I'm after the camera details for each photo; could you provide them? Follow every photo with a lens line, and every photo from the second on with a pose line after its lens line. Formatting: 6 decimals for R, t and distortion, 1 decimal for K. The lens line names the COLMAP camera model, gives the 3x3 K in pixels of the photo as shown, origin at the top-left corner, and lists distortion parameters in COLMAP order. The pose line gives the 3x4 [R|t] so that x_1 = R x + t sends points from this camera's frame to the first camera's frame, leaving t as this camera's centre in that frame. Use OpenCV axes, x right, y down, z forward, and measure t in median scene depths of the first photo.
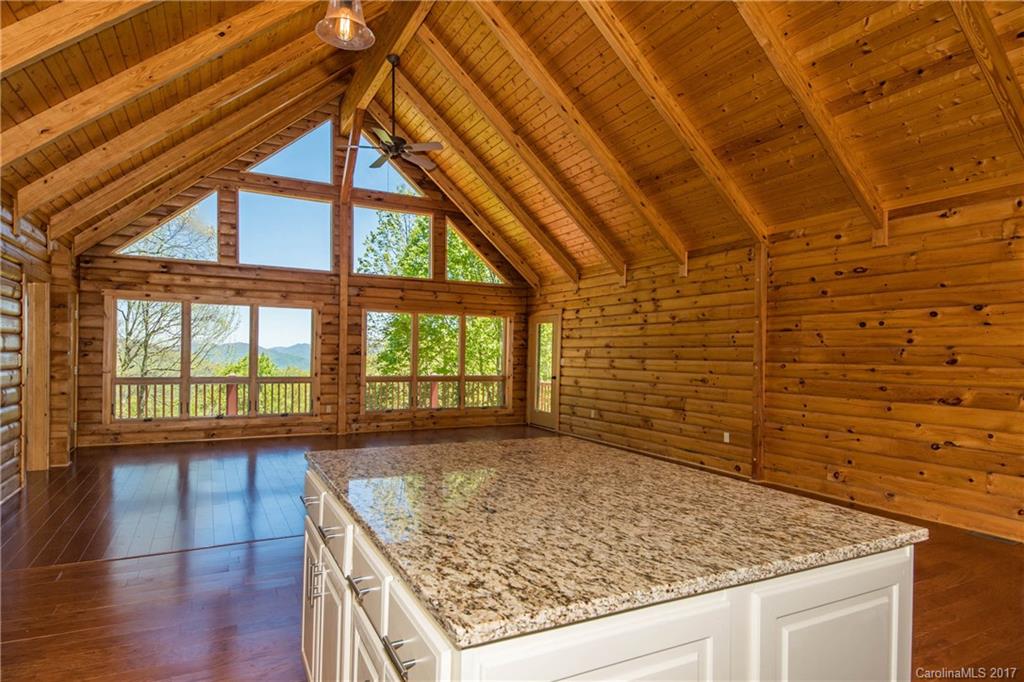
lens RADIAL K [[584.7, 0, 512.7], [0, 584.7, 355.3], [0, 0, 1]] dist [0.001461, 0.000075]
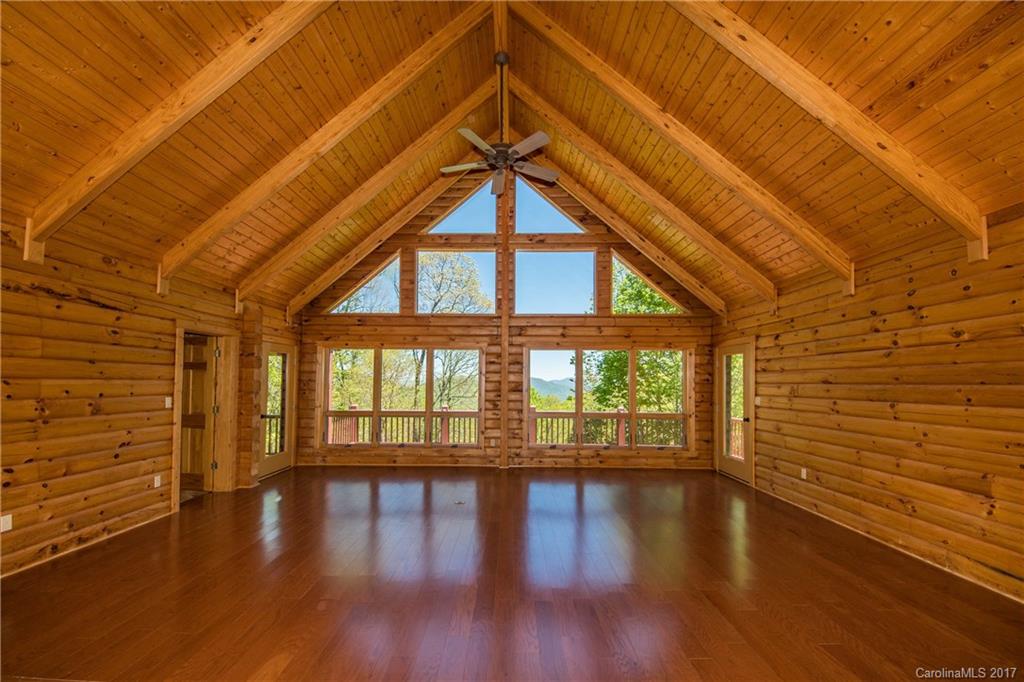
lens RADIAL K [[405.9, 0, 507.8], [0, 405.9, 371.4], [0, 0, 1]] dist [0.059848, -0.031384]
pose [[0.862149, -0.020893, -0.506224, 0.083168], [0.004122, 0.999406, -0.034228, -0.012237], [0.506639, 0.027423, 0.861722, 0.354820]]
